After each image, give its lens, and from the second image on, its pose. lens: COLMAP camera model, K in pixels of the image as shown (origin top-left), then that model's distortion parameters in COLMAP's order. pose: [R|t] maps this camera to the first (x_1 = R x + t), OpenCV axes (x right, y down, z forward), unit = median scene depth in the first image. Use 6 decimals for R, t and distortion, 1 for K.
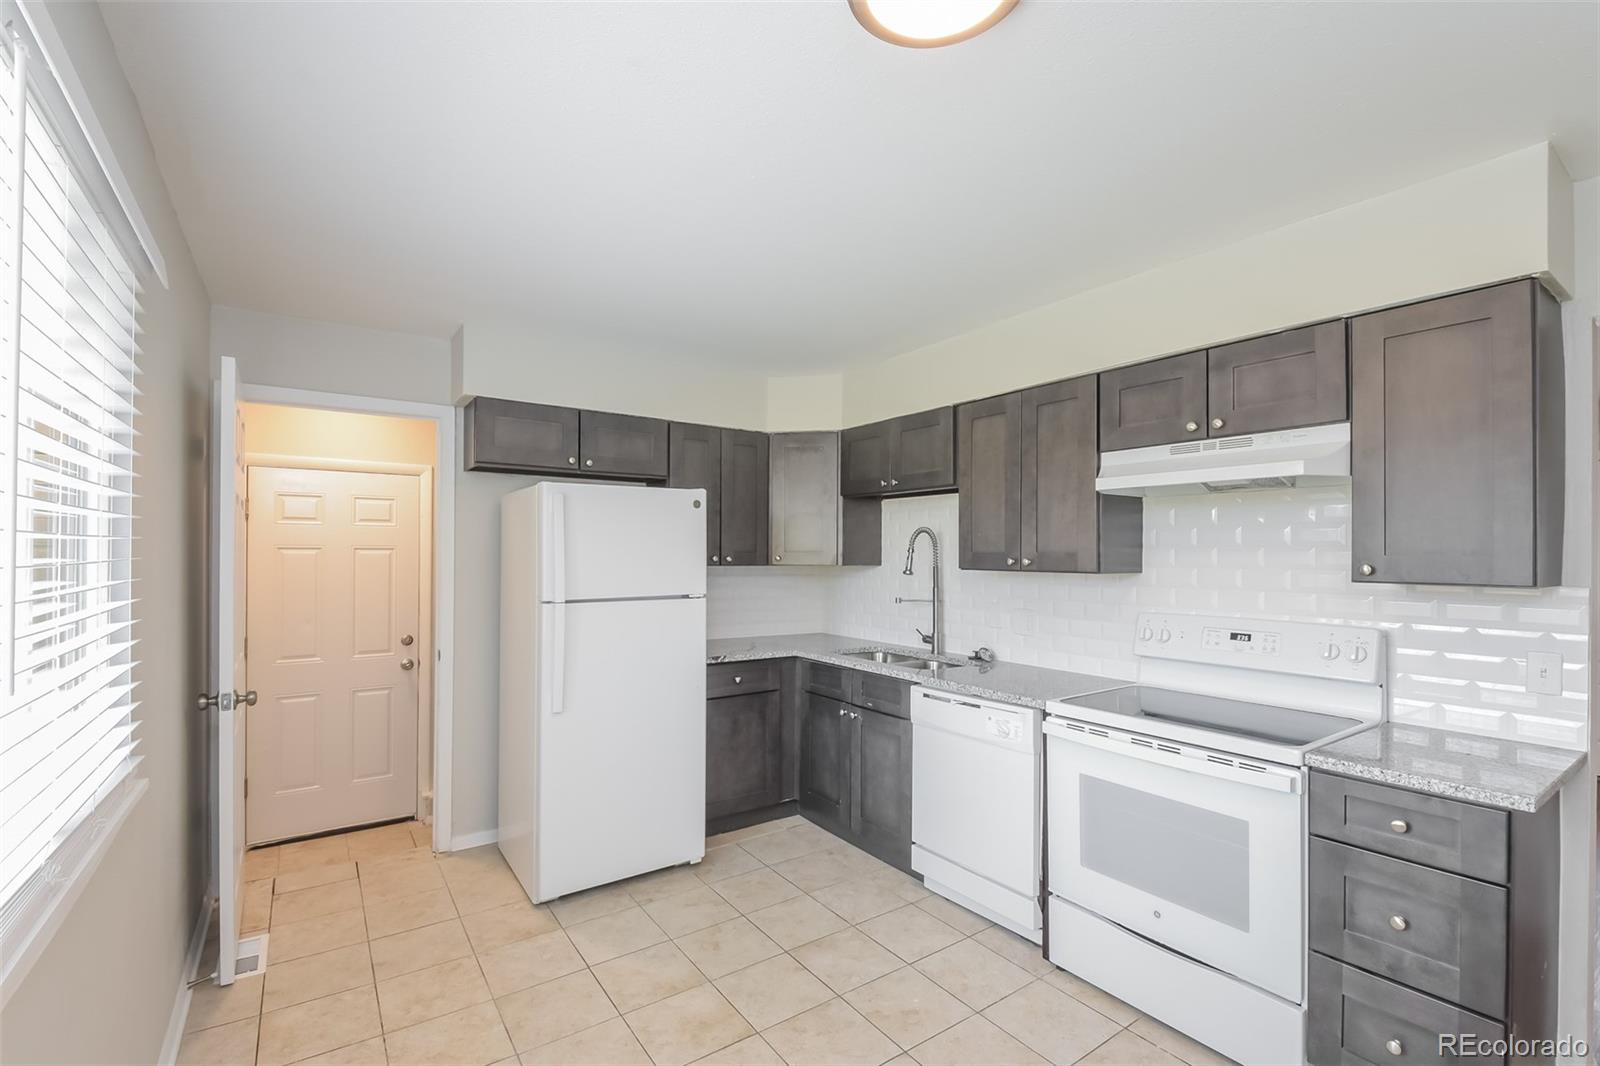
lens RADIAL K [[711.6, 0, 802.2], [0, 711.6, 538.7], [0, 0, 1]] dist [0.005011, 0.000303]
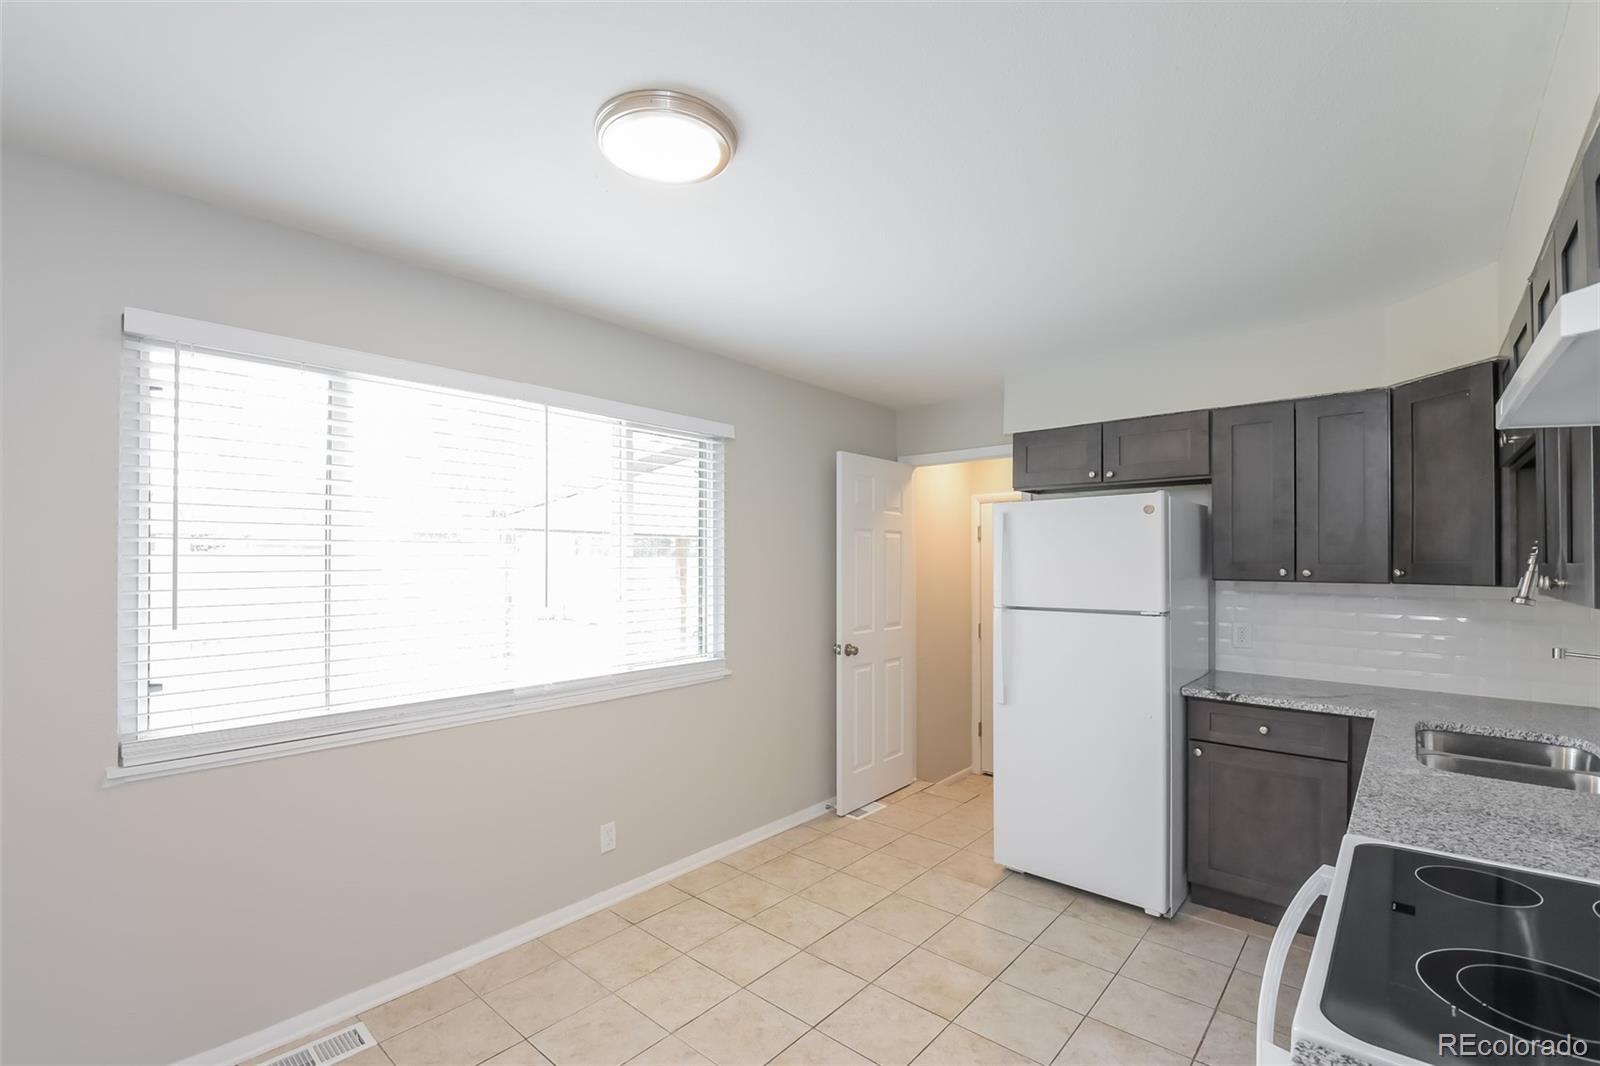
lens RADIAL K [[711.6, 0, 799.9], [0, 711.6, 562.6], [0, 0, 1]] dist [0.005011, 0.000303]
pose [[0.243146, -0.002592, -0.969986, 0.652020], [0.010465, 0.999945, -0.000049, 0.014368], [0.969933, -0.010139, 0.243159, 0.392743]]
